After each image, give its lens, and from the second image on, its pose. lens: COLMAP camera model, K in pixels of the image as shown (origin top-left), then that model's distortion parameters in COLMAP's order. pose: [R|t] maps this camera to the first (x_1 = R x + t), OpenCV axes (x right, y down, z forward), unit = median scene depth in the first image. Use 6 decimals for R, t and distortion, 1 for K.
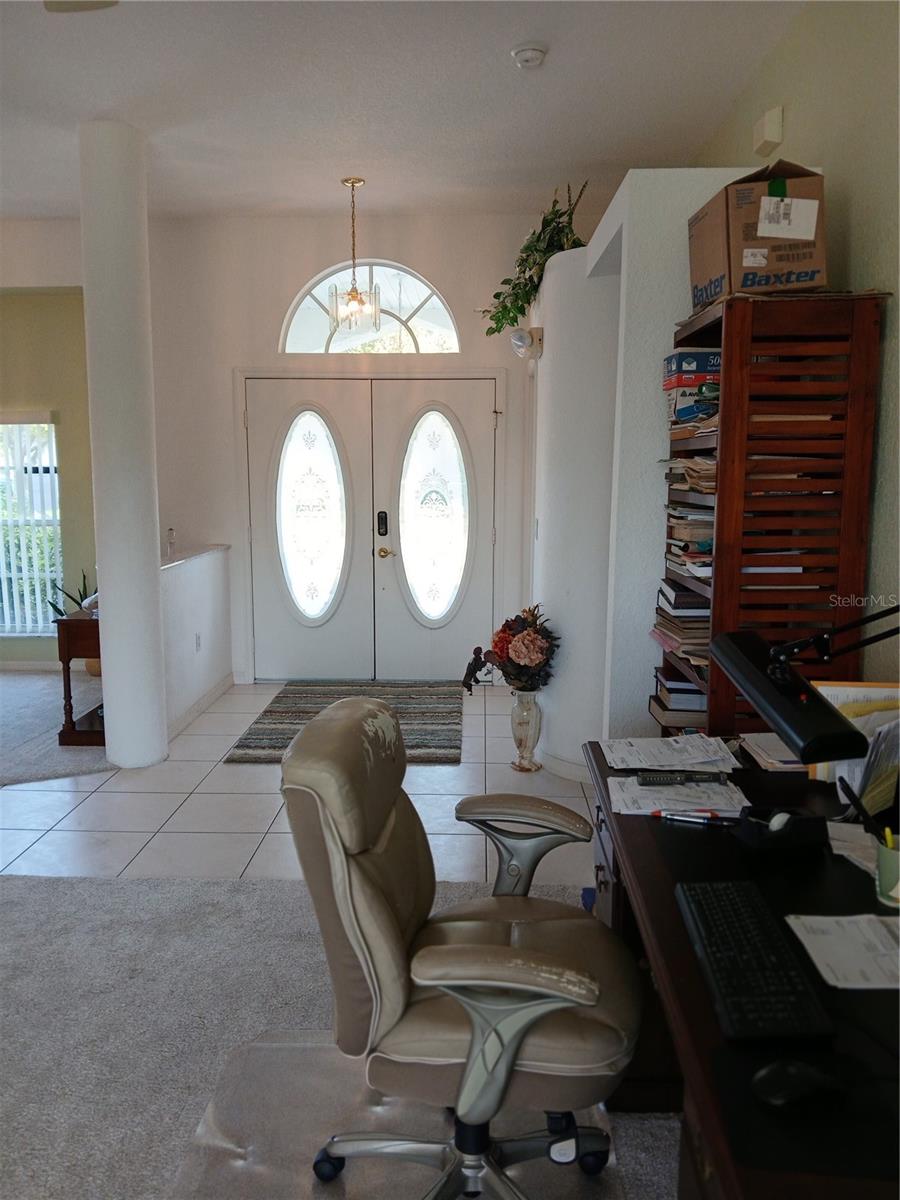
lens RADIAL K [[920.6, 0, 448.0], [0, 920.6, 611.0], [0, 0, 1]] dist [0.137412, -0.342035]
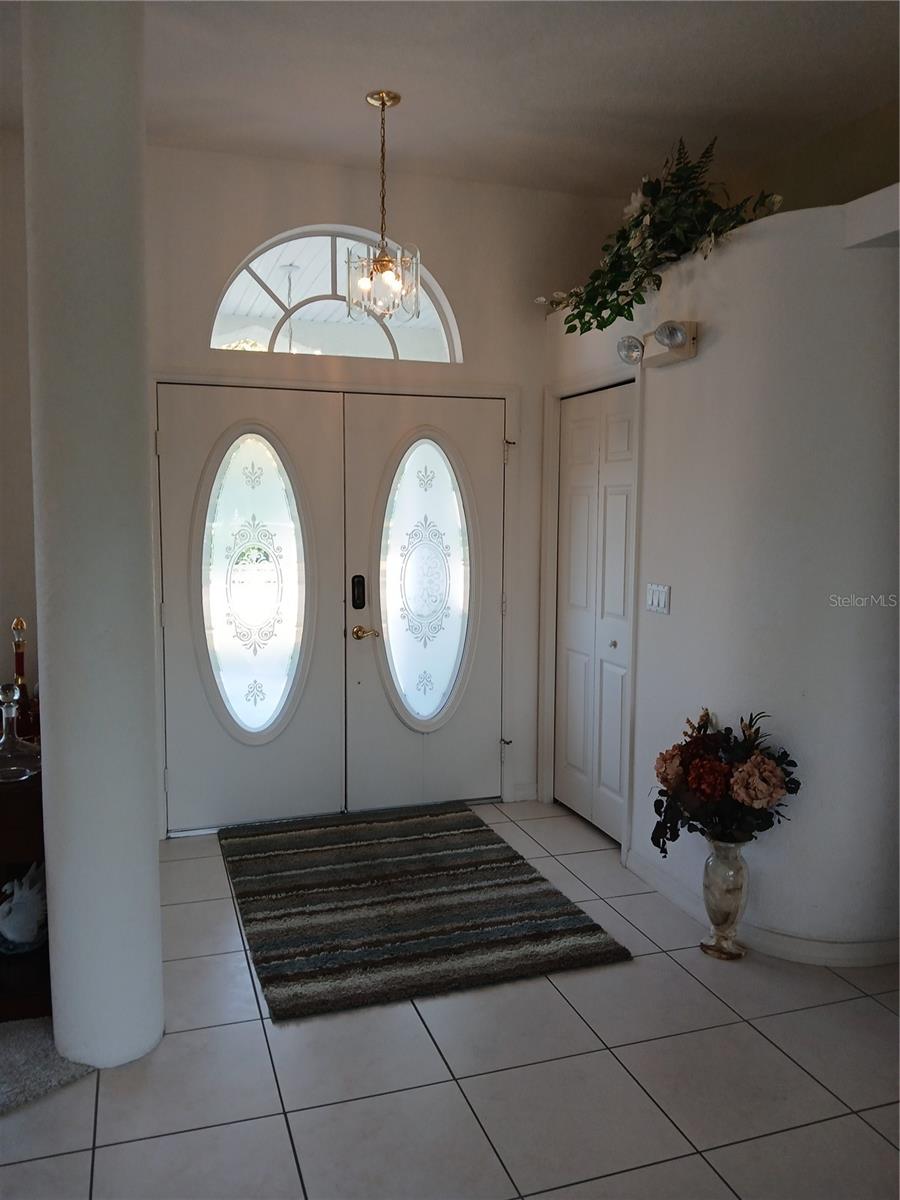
lens RADIAL K [[932.2, 0, 450.0], [0, 932.2, 600.0], [0, 0, 1]] dist [0.088143, -0.205066]
pose [[0.935754, -0.033057, 0.351101, -0.329322], [0.052409, 0.997577, -0.045755, -0.066542], [-0.348738, 0.061217, 0.935219, 0.385176]]
